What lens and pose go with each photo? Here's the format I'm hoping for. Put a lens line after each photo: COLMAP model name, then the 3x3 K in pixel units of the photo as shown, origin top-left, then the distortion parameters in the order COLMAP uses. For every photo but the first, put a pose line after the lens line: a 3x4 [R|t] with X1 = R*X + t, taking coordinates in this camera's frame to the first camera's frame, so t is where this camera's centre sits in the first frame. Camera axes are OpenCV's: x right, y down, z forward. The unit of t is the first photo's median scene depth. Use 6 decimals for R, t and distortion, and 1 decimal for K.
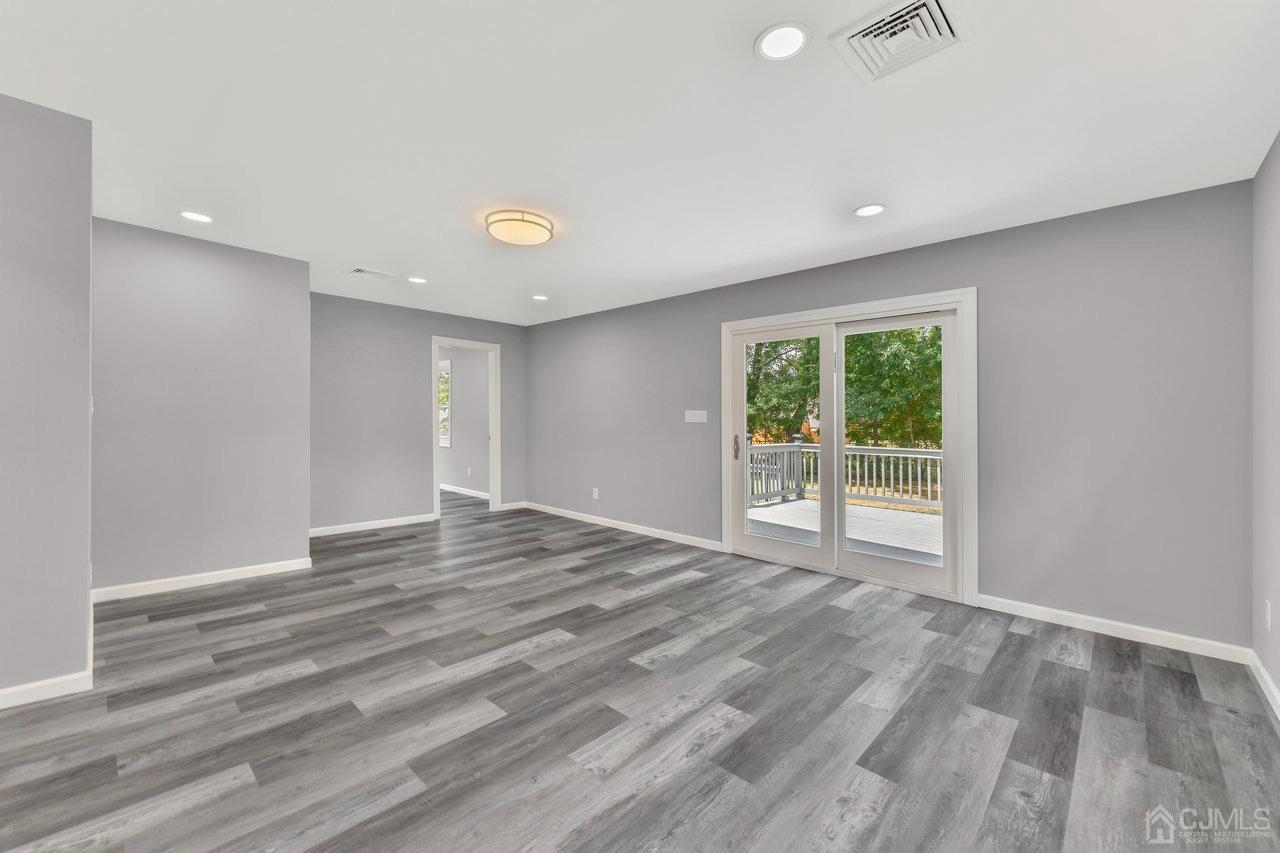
lens RADIAL K [[511.5, 0, 639.2], [0, 511.5, 420.0], [0, 0, 1]] dist [-0.001564, 0.000331]
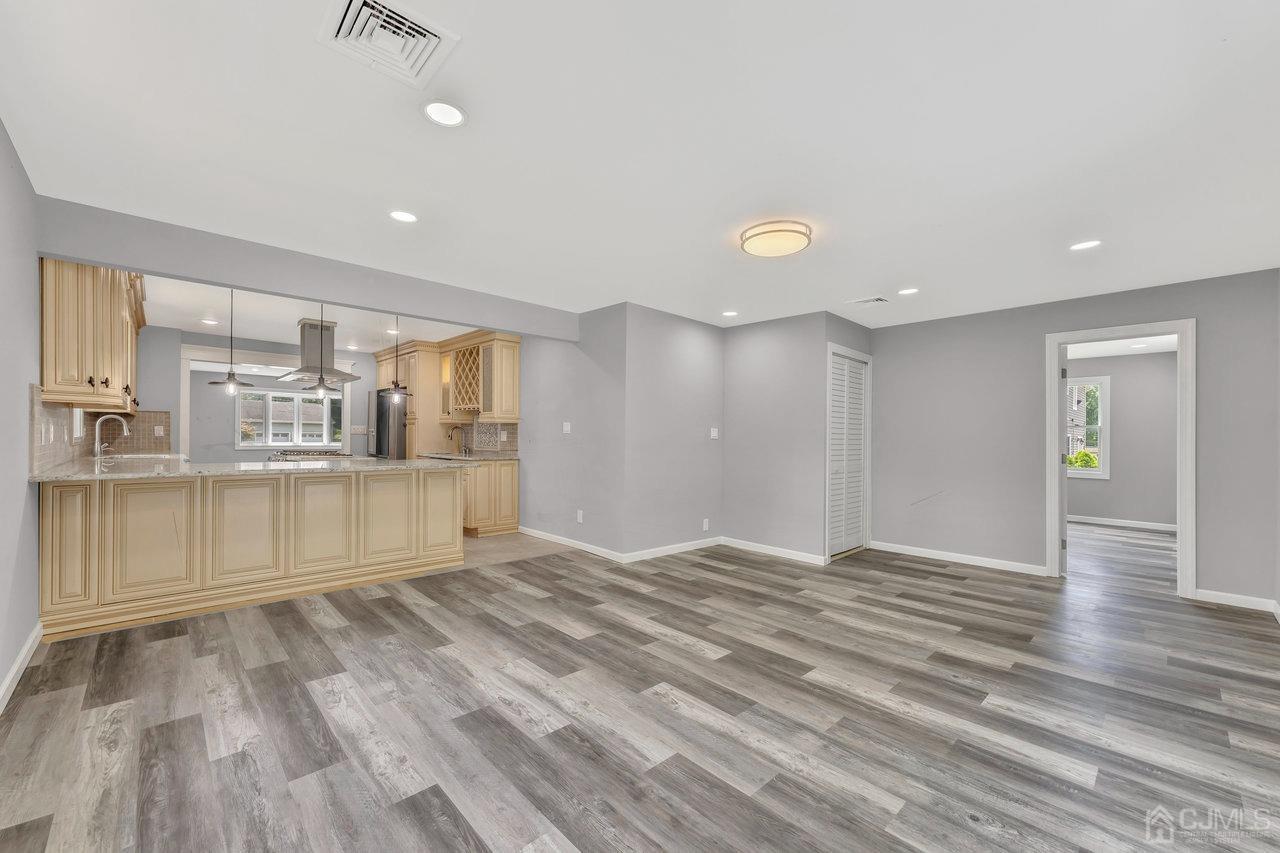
lens RADIAL K [[511.5, 0, 639.2], [0, 511.5, 436.3], [0, 0, 1]] dist [-0.001564, 0.000331]
pose [[-0.049037, -0.018870, -0.998619, 0.910312], [-0.013380, 0.999744, -0.018235, 0.012474], [0.998707, 0.012467, -0.049277, 0.931418]]
